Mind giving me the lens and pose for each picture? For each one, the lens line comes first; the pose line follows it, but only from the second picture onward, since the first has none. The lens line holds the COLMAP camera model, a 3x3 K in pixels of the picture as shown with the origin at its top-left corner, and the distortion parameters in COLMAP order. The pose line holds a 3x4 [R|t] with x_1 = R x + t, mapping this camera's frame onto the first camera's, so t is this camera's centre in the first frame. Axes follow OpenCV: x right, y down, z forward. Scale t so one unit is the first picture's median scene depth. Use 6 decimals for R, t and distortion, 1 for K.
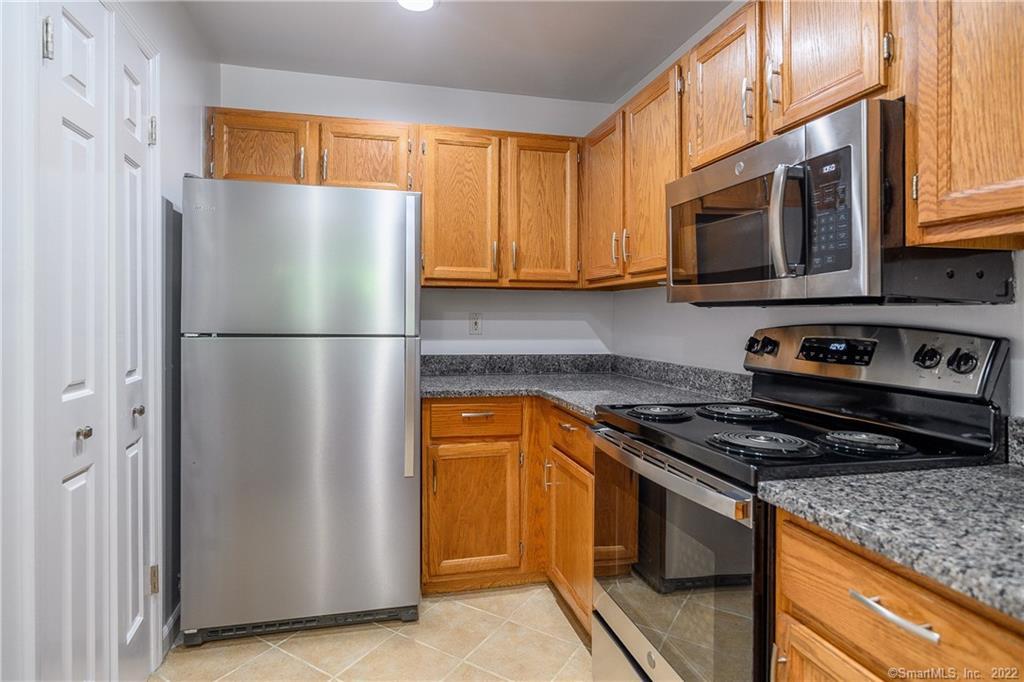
lens RADIAL K [[548.5, 0, 484.3], [0, 548.5, 317.3], [0, 0, 1]] dist [-0.002592, 0.000351]
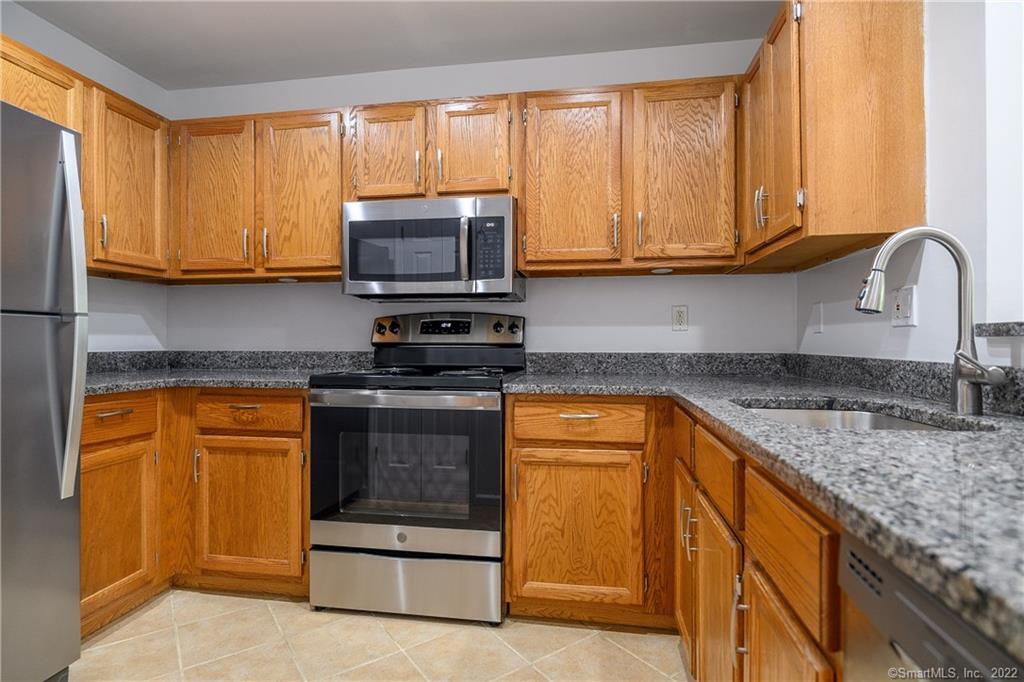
lens RADIAL K [[514.3, 0, 515.3], [0, 514.3, 336.1], [0, 0, 1]] dist [-0.000497, -0.000045]
pose [[0.367156, 0.000788, 0.930159, -0.504614], [0.003238, 0.999992, -0.002126, 0.060058], [-0.930154, 0.003793, 0.367151, 0.133810]]
